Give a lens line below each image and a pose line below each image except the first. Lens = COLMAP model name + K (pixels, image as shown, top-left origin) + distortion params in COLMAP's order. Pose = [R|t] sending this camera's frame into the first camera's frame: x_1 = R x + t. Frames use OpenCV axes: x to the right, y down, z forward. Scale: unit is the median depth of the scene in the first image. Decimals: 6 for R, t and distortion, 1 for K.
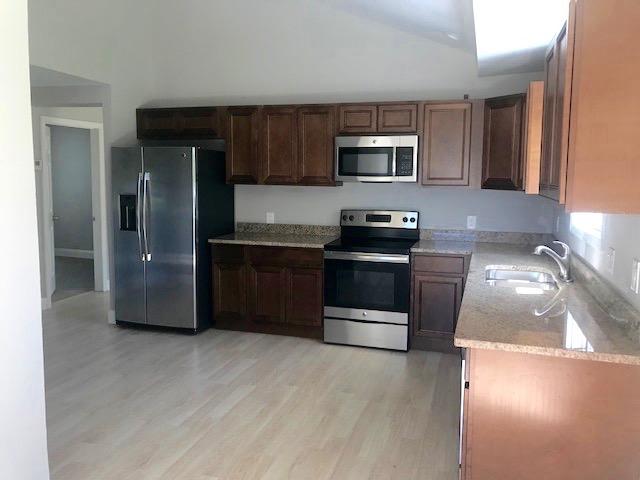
lens RADIAL K [[532.9, 0, 320.0], [0, 532.9, 240.4], [0, 0, 1]] dist [0.004097, -0.000737]
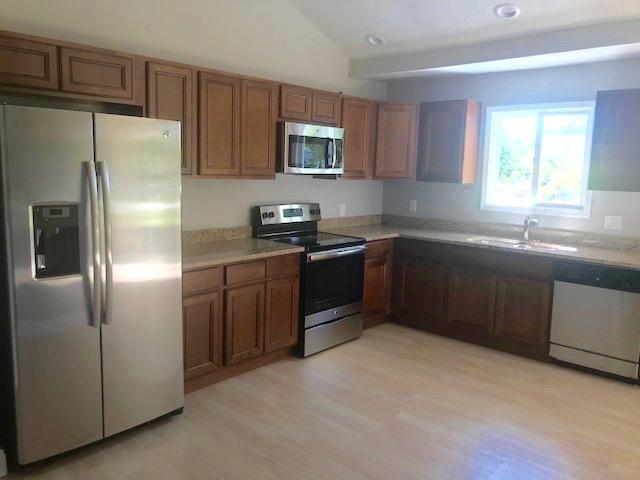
lens RADIAL K [[532.9, 0, 319.8], [0, 532.9, 238.3], [0, 0, 1]] dist [0.004097, -0.000737]
pose [[0.405728, -0.119460, 0.906153, -0.751813], [0.090664, 0.991792, 0.090156, -0.080506], [-0.909486, 0.045577, 0.413229, 0.603054]]
